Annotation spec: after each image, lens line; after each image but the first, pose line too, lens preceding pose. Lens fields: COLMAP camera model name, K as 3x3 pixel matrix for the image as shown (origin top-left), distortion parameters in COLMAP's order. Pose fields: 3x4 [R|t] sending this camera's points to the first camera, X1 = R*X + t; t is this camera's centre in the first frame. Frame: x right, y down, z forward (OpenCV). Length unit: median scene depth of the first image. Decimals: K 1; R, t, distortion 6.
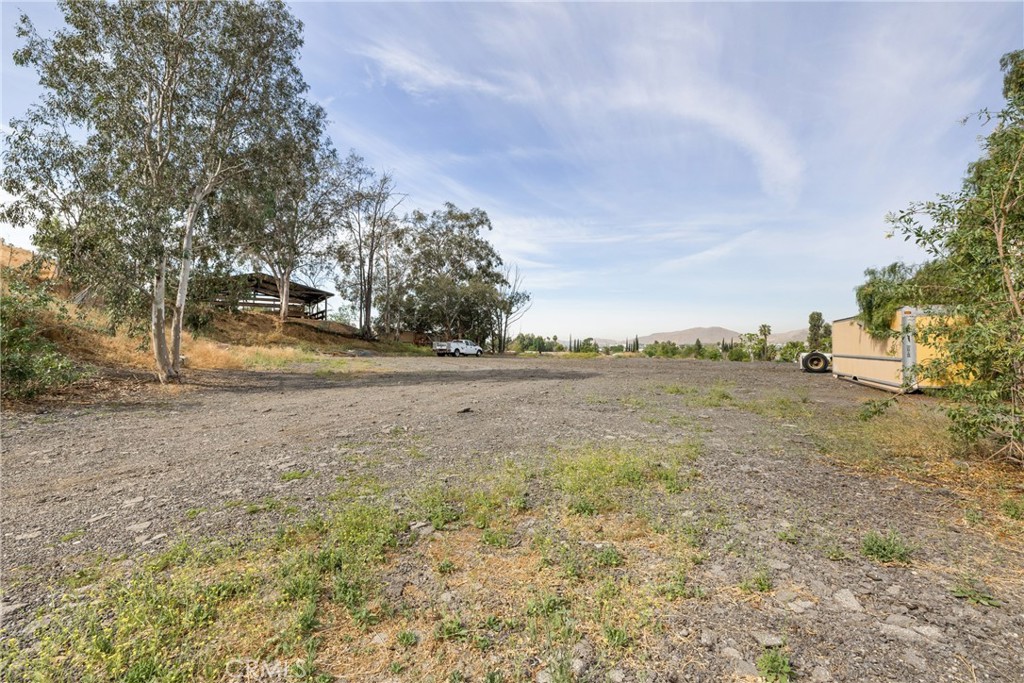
lens RADIAL K [[426.1, 0, 513.3], [0, 426.1, 347.8], [0, 0, 1]] dist [0.000677, 0.000115]
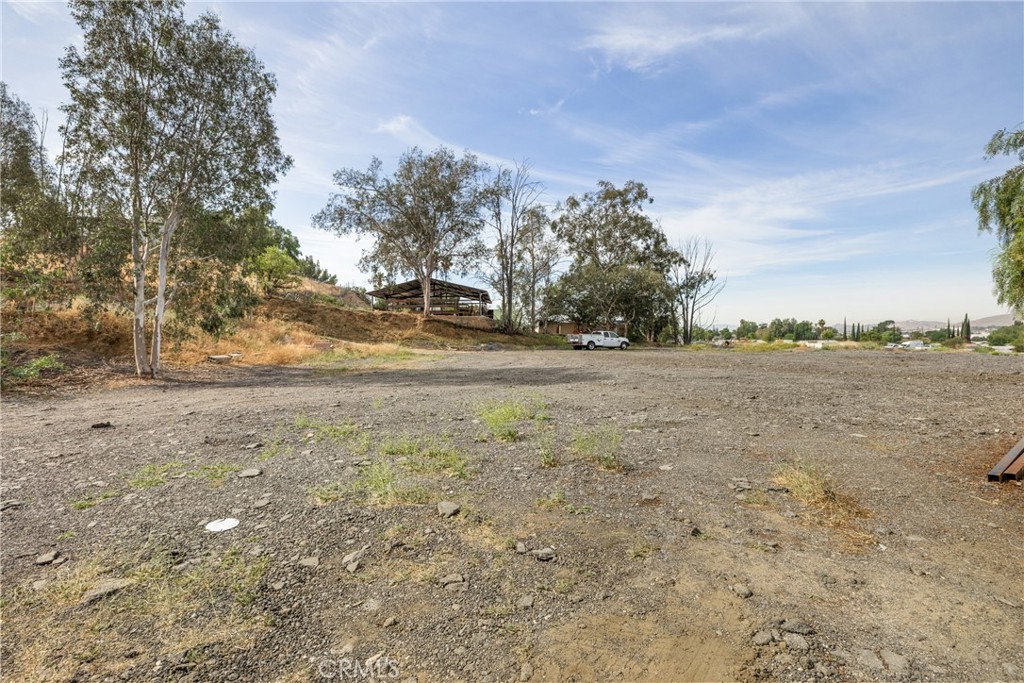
lens RADIAL K [[425.0, 0, 513.8], [0, 425.0, 357.9], [0, 0, 1]] dist [0.001545, 0.000216]
pose [[0.852602, 0.008842, -0.522487, 0.115880], [0.016008, 0.998946, 0.043027, -0.002240], [0.522316, -0.045049, 0.851561, 0.073404]]
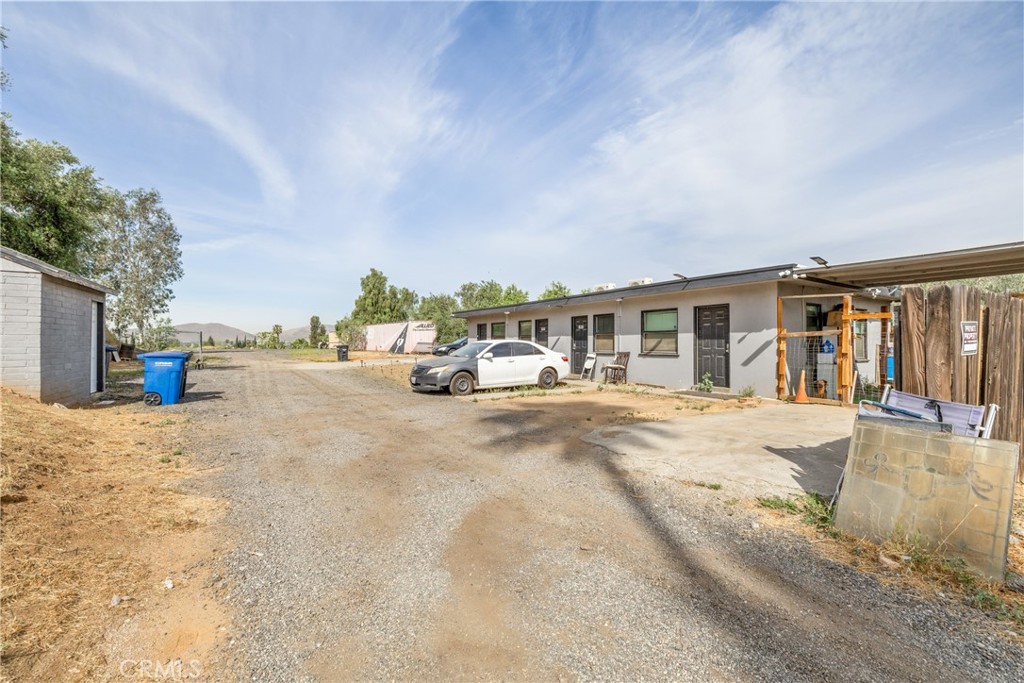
lens RADIAL K [[428.8, 0, 512.0], [0, 428.8, 341.5], [0, 0, 1]] dist [0.000034, -0.000291]
pose [[0.495426, -0.011328, 0.868576, -0.143300], [0.018874, 0.999819, 0.002275, 0.002893], [-0.868445, 0.015266, 0.495550, -0.187657]]
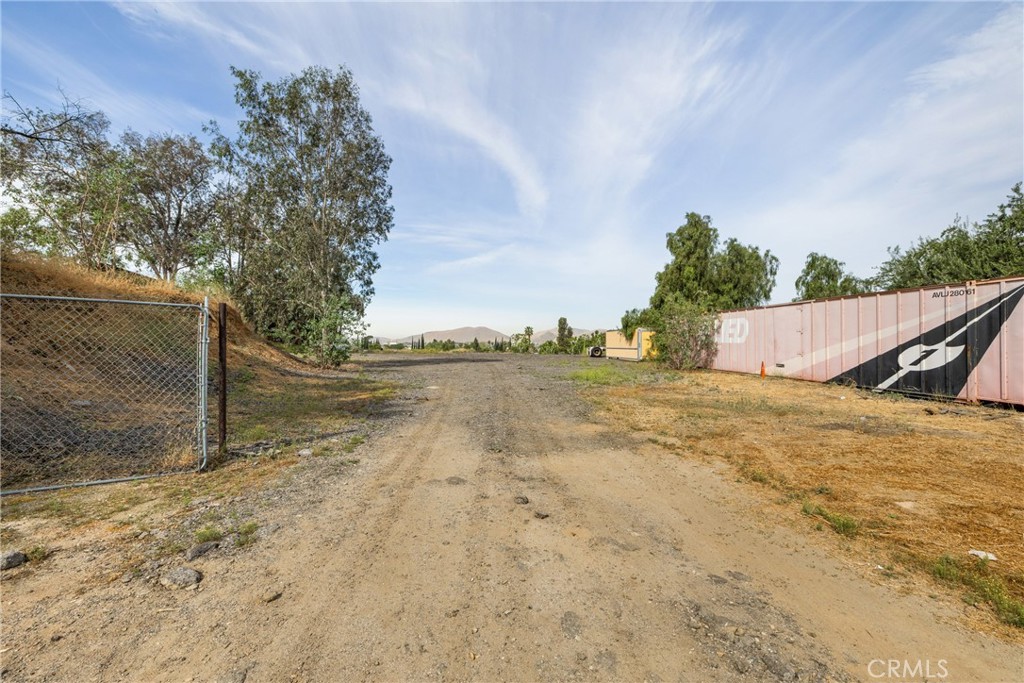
lens RADIAL K [[428.8, 0, 512.0], [0, 428.8, 341.5], [0, 0, 1]] dist [0.000034, -0.000291]
pose [[0.870267, 0.004021, 0.492565, -0.064487], [0.001050, 0.999949, -0.010018, 0.000737], [-0.492580, 0.009236, 0.870218, -0.054810]]
